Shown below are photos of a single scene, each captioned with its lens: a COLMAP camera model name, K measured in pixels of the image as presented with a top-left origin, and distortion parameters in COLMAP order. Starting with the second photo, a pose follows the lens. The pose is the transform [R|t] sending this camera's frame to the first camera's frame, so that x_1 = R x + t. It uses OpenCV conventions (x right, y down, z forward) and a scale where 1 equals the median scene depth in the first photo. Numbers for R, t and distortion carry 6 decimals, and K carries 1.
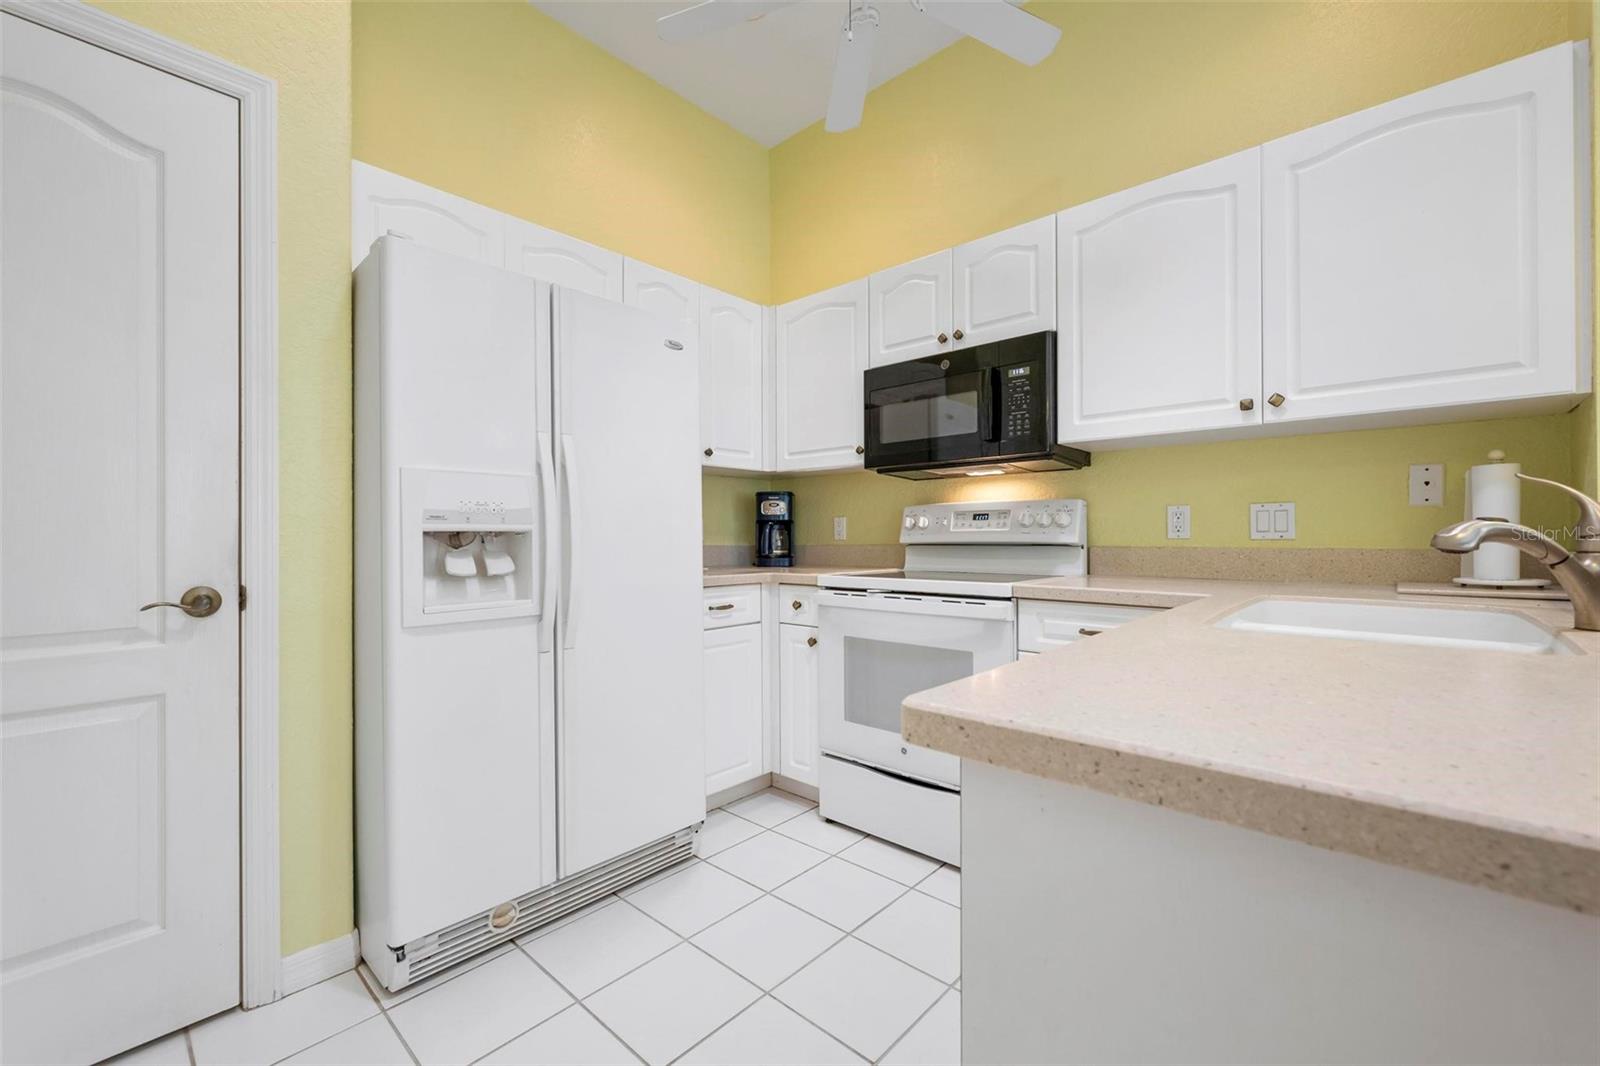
lens RADIAL K [[651.1, 0, 808.5], [0, 651.1, 534.7], [0, 0, 1]] dist [-0.002730, -0.000403]
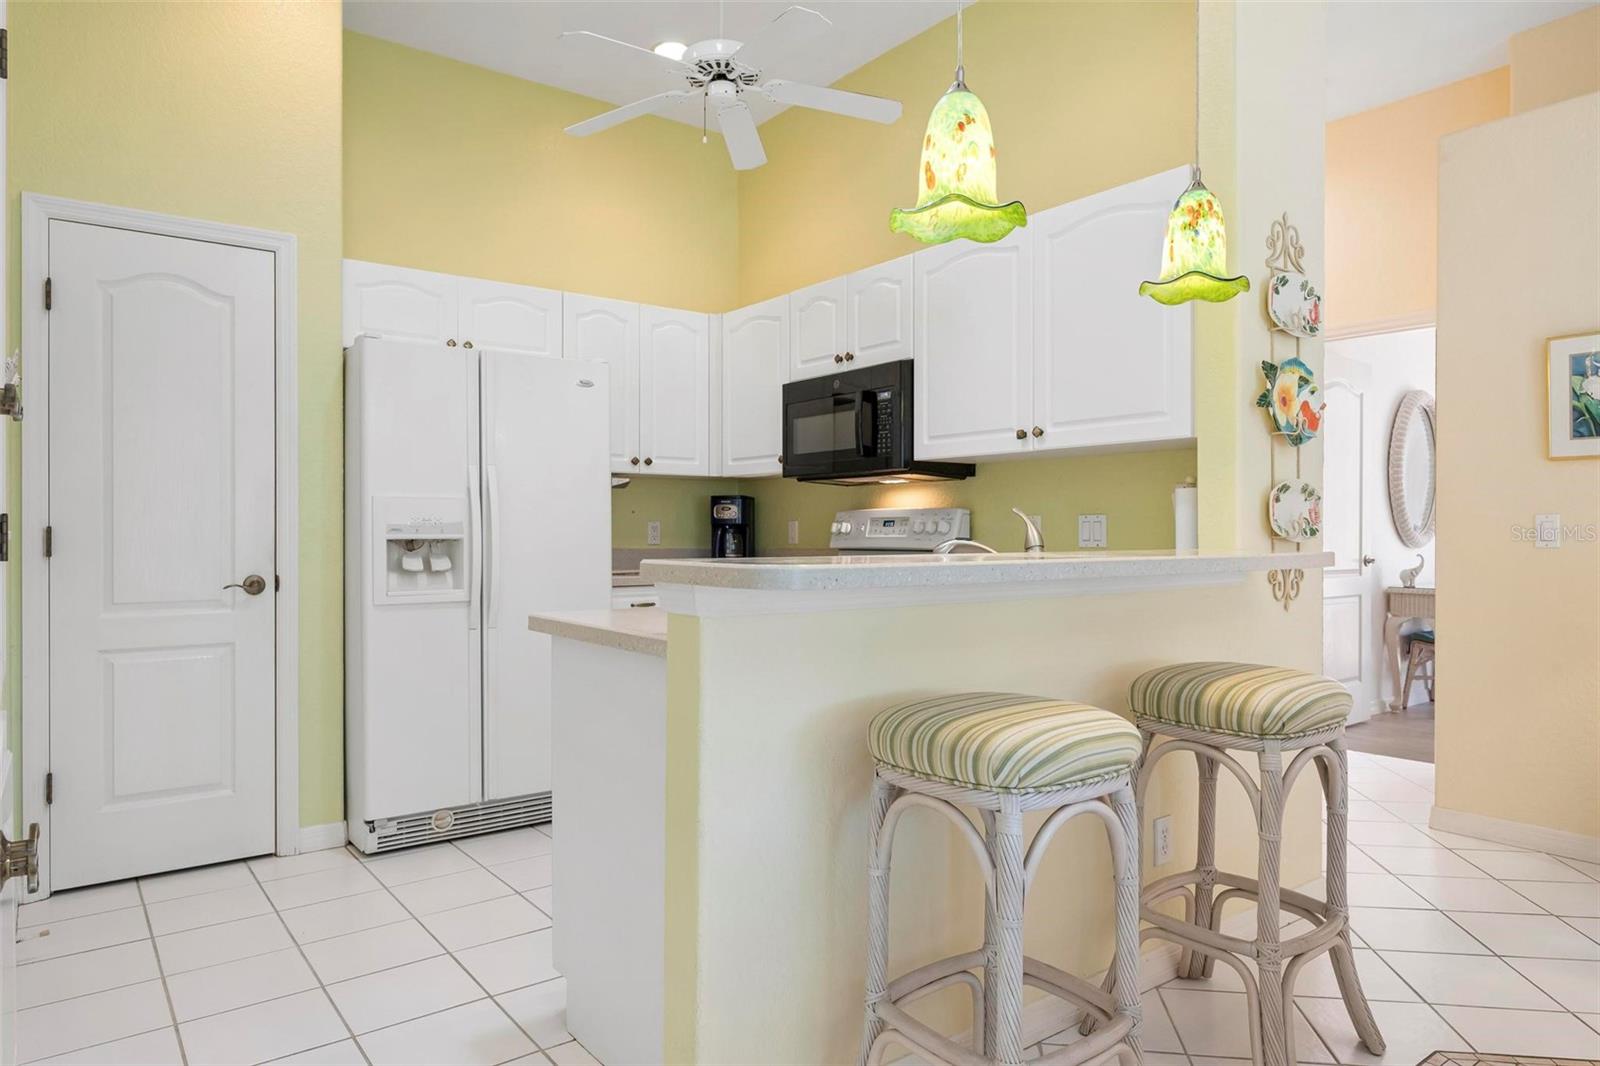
lens RADIAL K [[1001.2, 0, 813.4], [0, 1001.2, 535.4], [0, 0, 1]] dist [0.000726, -0.000758]
pose [[0.982896, 0.004090, -0.184116, 0.644022], [-0.002999, 0.999976, 0.006208, -0.026297], [0.184137, -0.005550, 0.982885, -0.871049]]
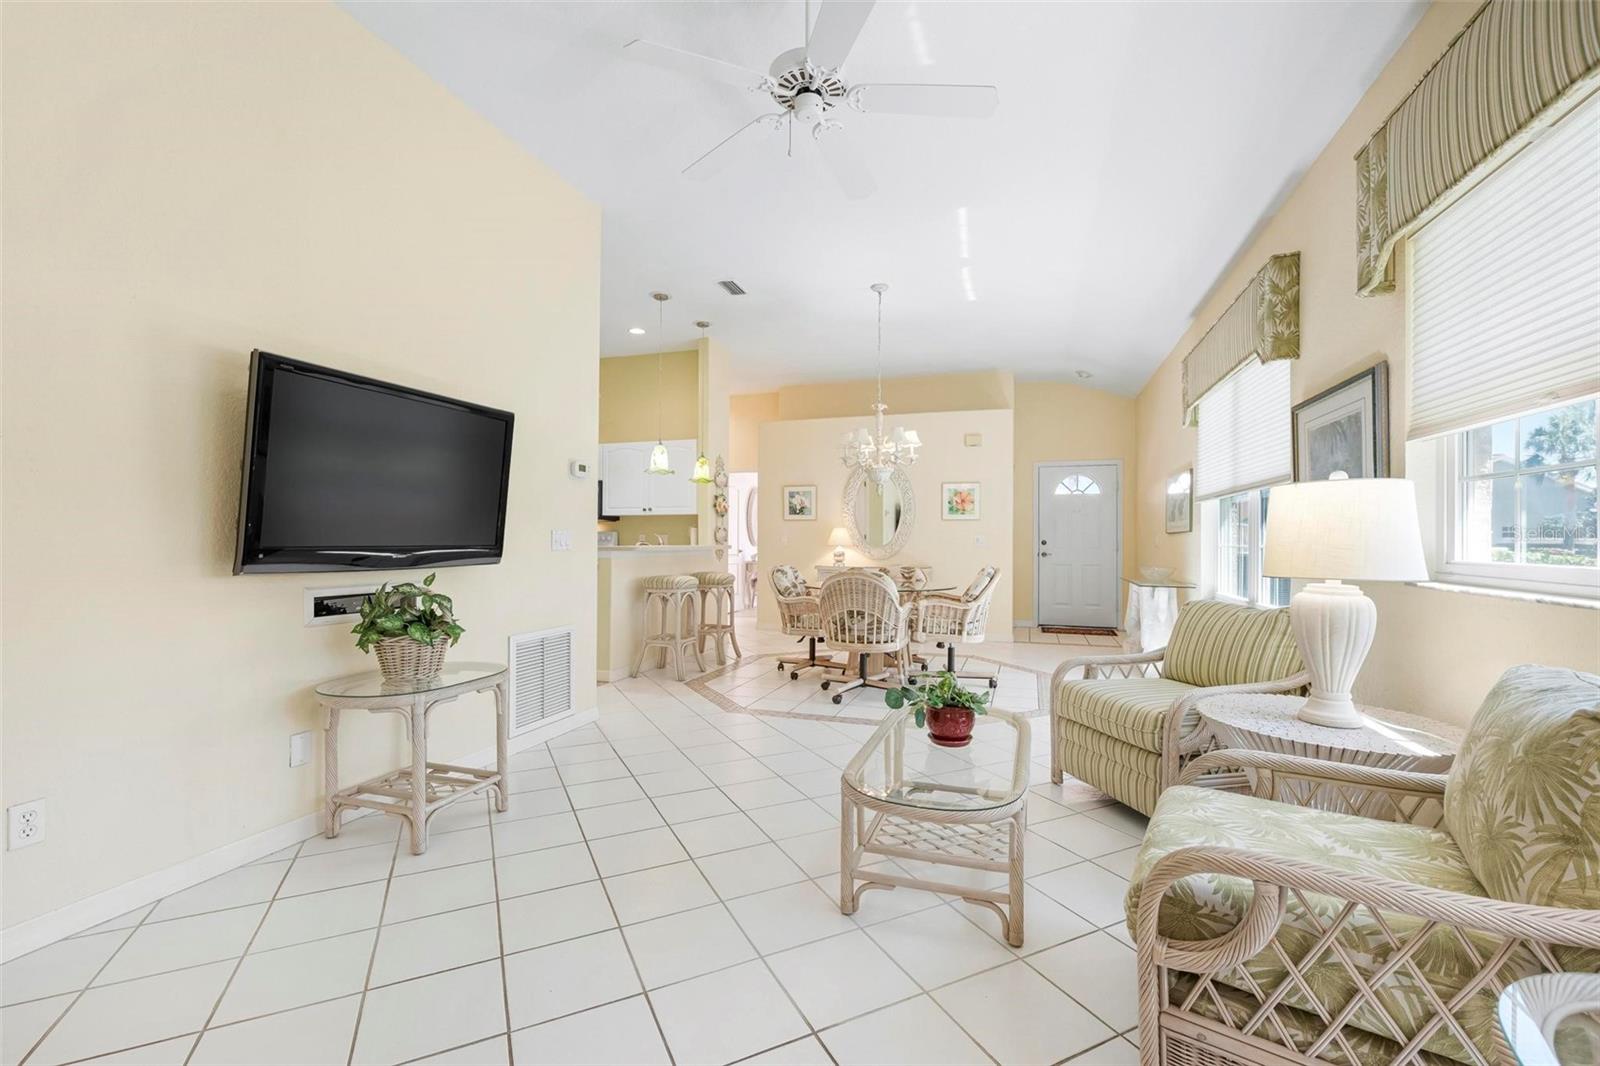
lens RADIAL K [[675.5, 0, 801.3], [0, 675.5, 535.9], [0, 0, 1]] dist [0.000119, 0.000130]
pose [[0.918492, 0.009124, 0.395335, -0.042624], [-0.007111, 0.999953, -0.006556, -0.026946], [-0.395377, 0.003211, 0.918513, -3.016778]]
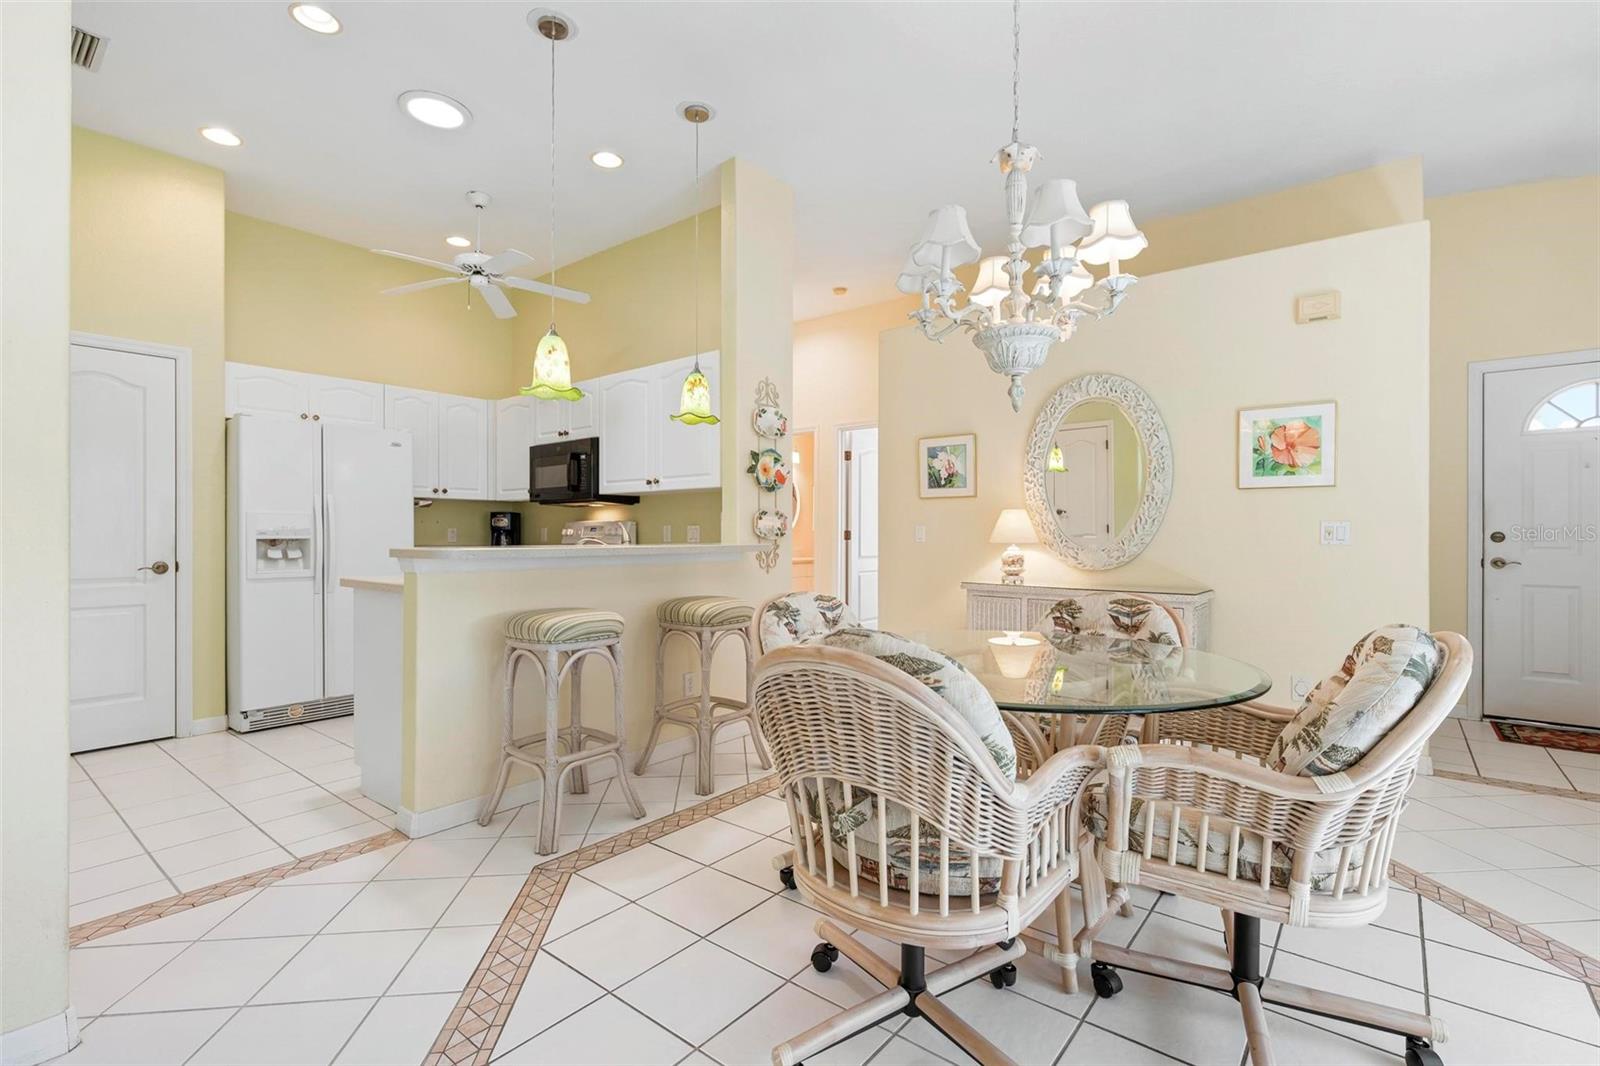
lens RADIAL K [[723.9, 0, 806.4], [0, 723.9, 534.9], [0, 0, 1]] dist [0.003066, 0.000463]
pose [[0.998558, 0.003022, 0.053596, 1.086845], [-0.003182, 0.999991, 0.002900, -0.029724], [-0.053587, -0.003066, 0.998558, -1.498010]]
